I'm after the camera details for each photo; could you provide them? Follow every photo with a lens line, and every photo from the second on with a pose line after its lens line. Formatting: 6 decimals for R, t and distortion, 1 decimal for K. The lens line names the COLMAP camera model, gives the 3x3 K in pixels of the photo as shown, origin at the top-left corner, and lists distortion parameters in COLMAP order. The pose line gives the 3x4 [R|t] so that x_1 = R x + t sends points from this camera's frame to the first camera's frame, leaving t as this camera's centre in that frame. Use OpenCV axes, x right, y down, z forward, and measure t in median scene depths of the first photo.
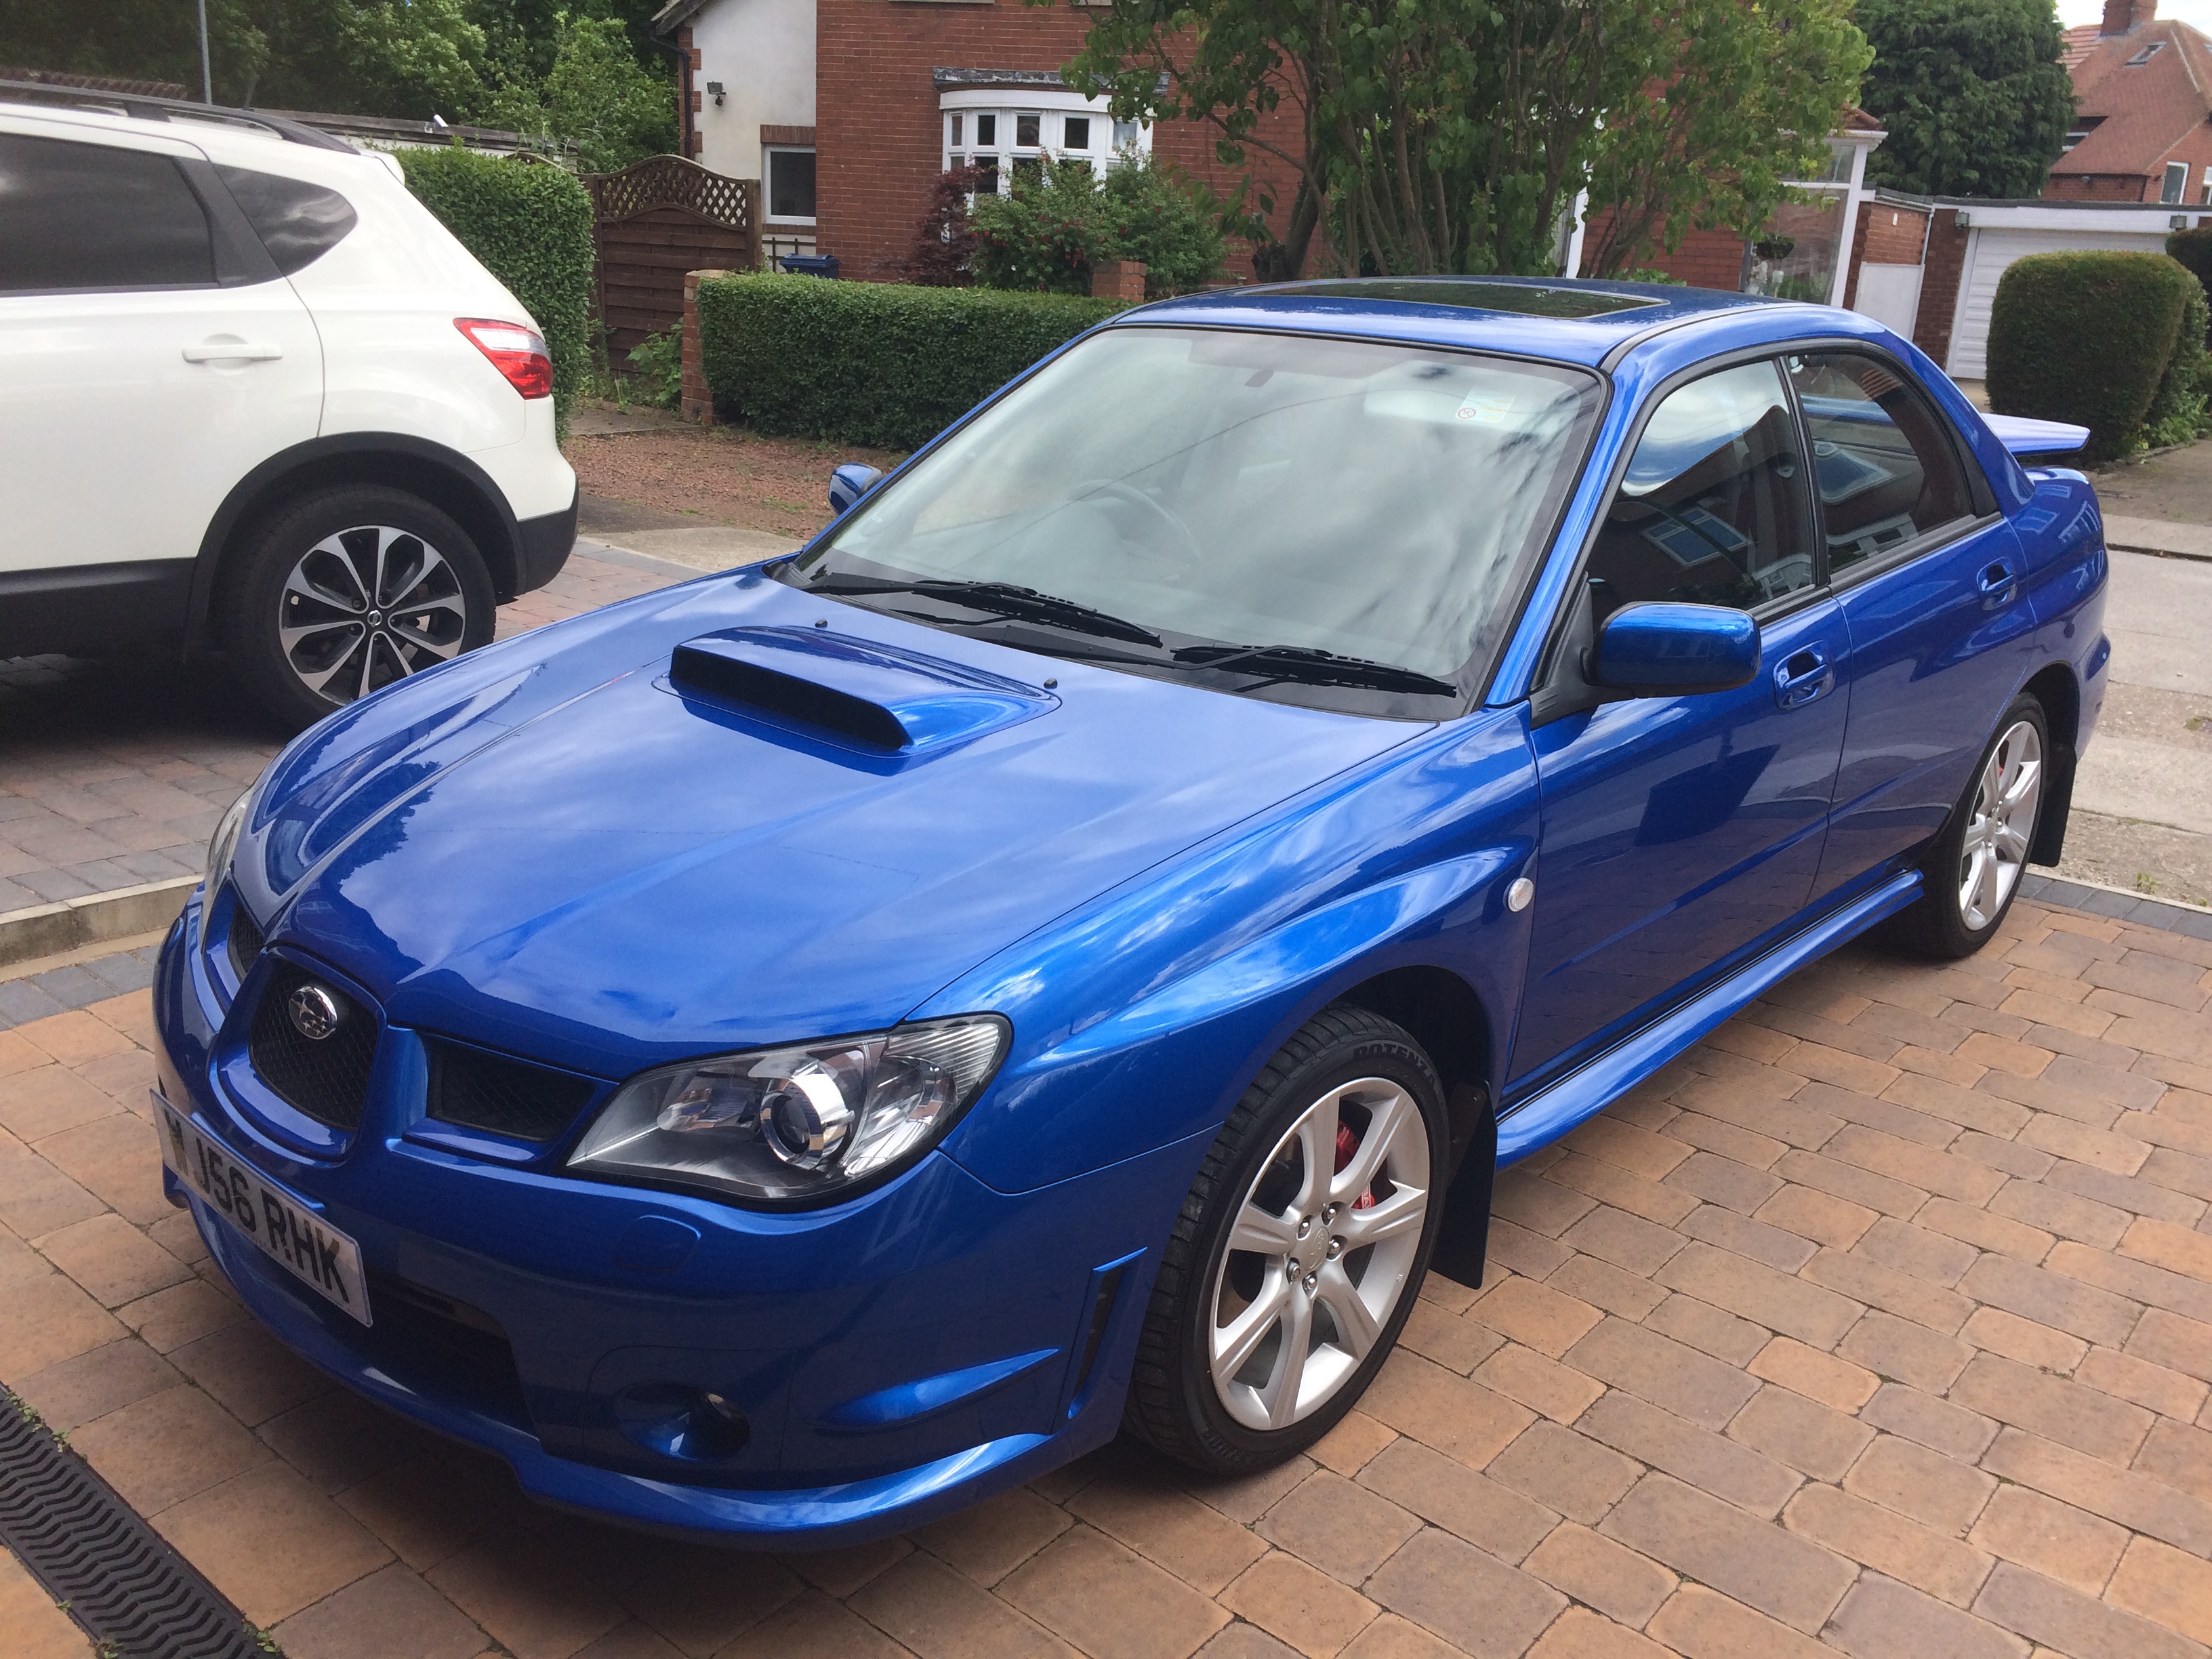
lens RADIAL K [[1881.6, 0, 1106.0], [0, 1881.6, 829.5], [0, 0, 1]] dist [0.071703, -0.091264]
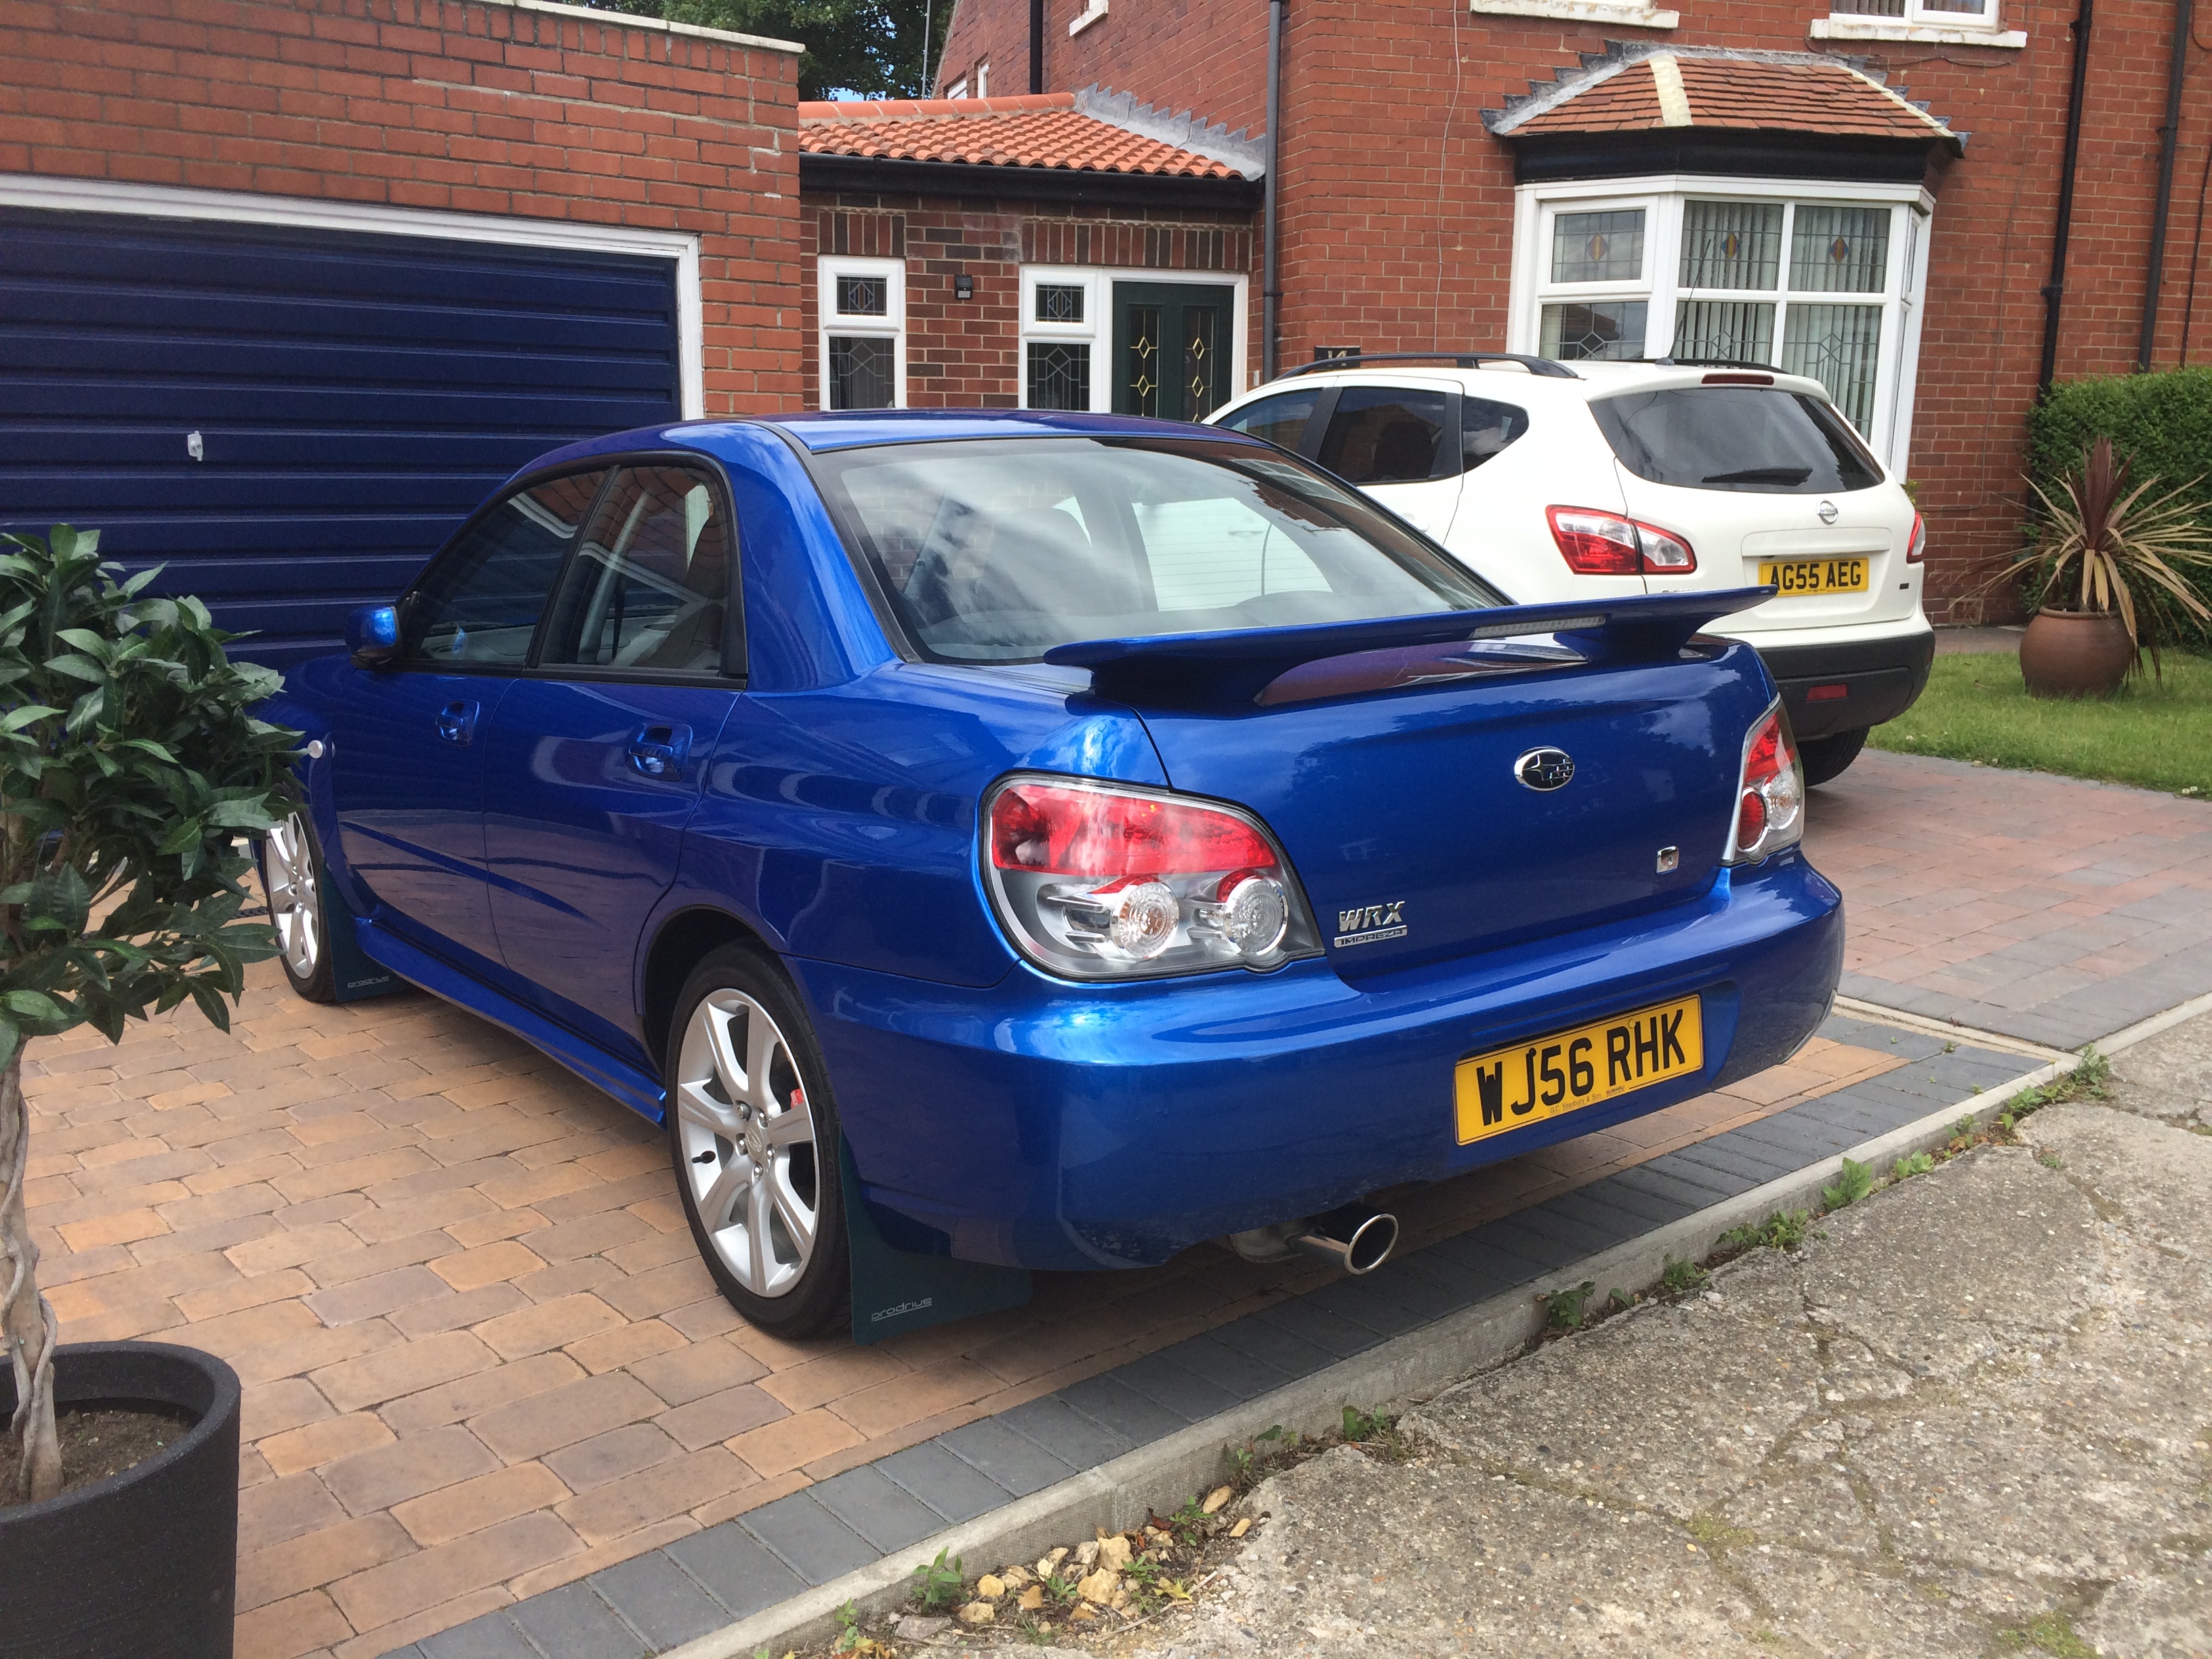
lens RADIAL K [[1916.6, 0, 1106.0], [0, 1916.6, 829.5], [0, 0, 1]] dist [0.079757, -0.106844]
pose [[-0.191633, 0.143421, -0.970931, 0.995550], [-0.299883, 0.933400, 0.197065, -0.255738], [0.934530, 0.328930, -0.135860, 1.063100]]
